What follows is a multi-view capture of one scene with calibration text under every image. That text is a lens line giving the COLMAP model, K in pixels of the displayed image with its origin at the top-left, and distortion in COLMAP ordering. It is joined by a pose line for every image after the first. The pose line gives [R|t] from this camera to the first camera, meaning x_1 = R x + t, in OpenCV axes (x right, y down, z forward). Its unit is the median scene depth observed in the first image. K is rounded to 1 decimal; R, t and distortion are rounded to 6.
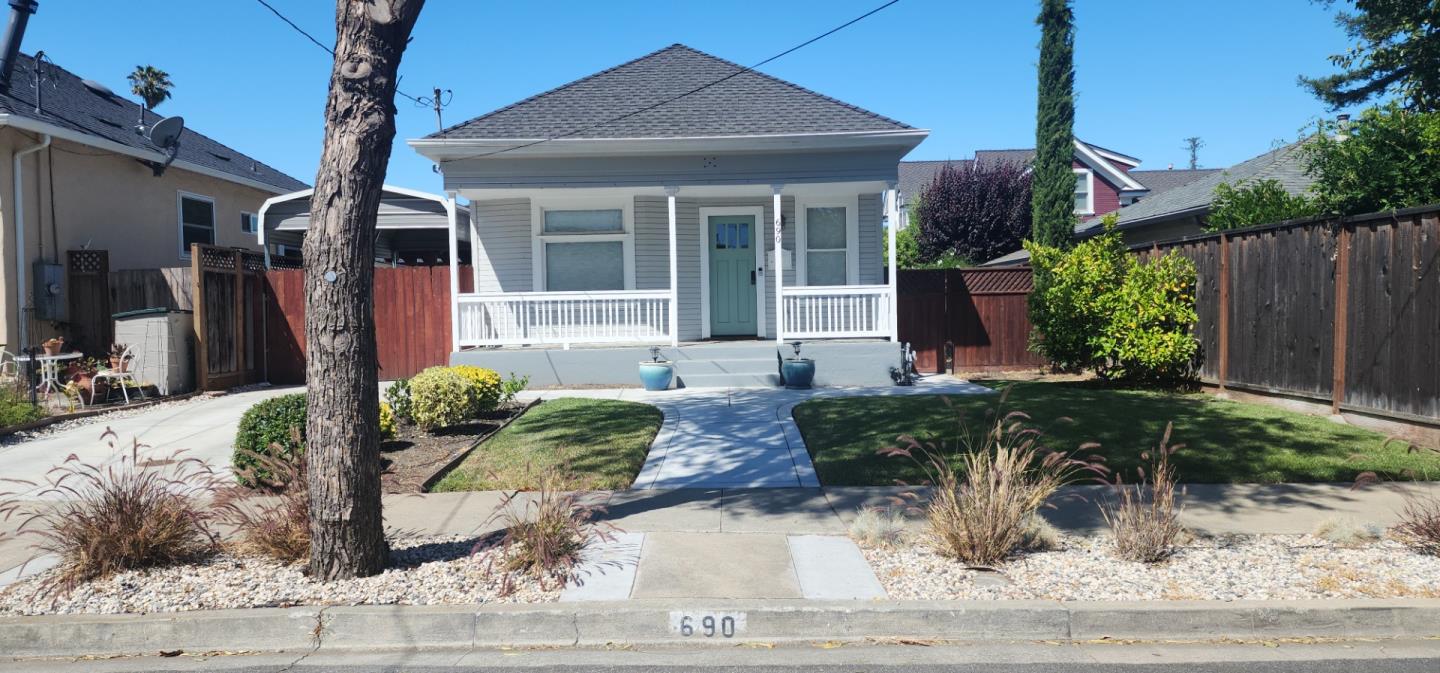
lens RADIAL K [[974.6, 0, 722.8], [0, 974.6, 332.3], [0, 0, 1]] dist [0.071328, -0.048820]
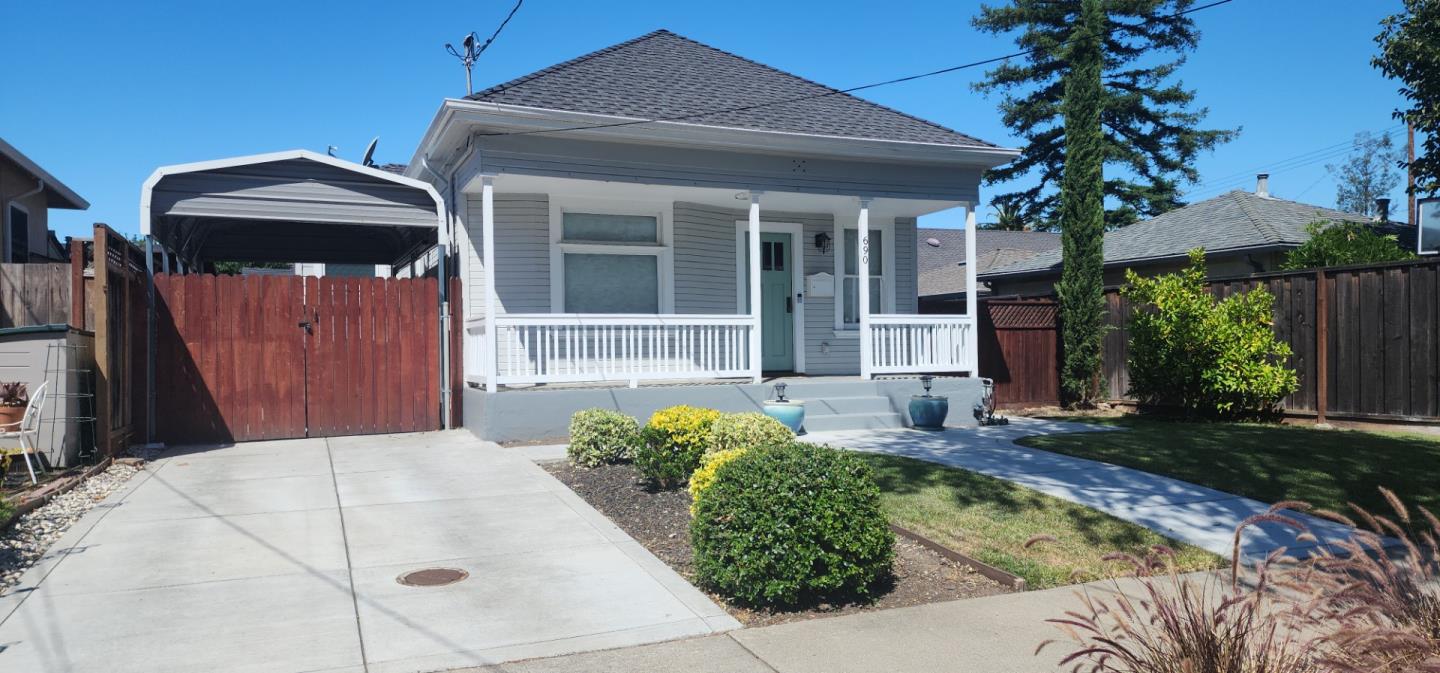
lens RADIAL K [[974.6, 0, 732.3], [0, 974.6, 347.5], [0, 0, 1]] dist [0.071328, -0.048820]
pose [[0.913019, 0.009066, 0.407816, -0.400187], [0.003893, 0.999514, -0.030935, 0.009480], [-0.407898, 0.029832, 0.912540, 0.247674]]
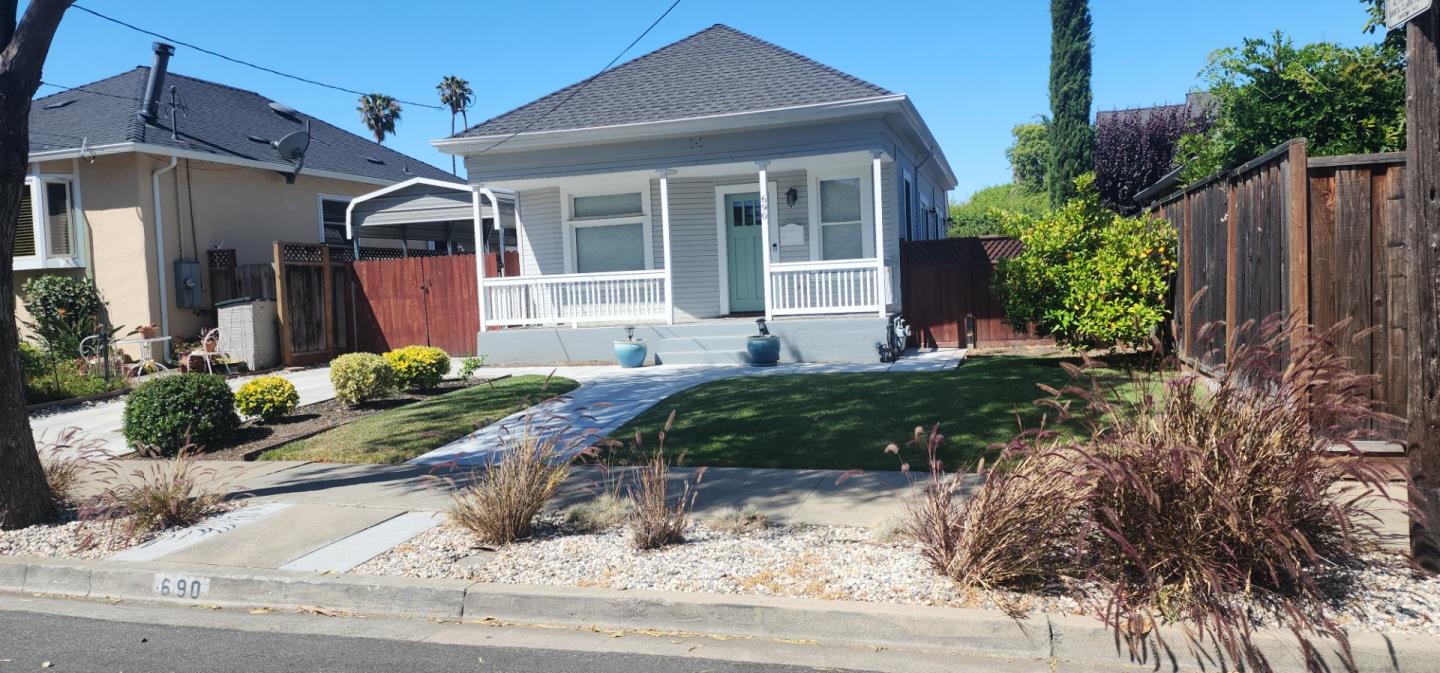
lens RADIAL K [[974.6, 0, 732.5], [0, 974.6, 328.1], [0, 0, 1]] dist [0.071328, -0.048820]
pose [[0.956612, -0.010754, -0.291167, 0.309286], [0.018960, 0.999498, 0.025377, -0.006160], [0.290748, -0.029796, 0.956336, 0.030474]]
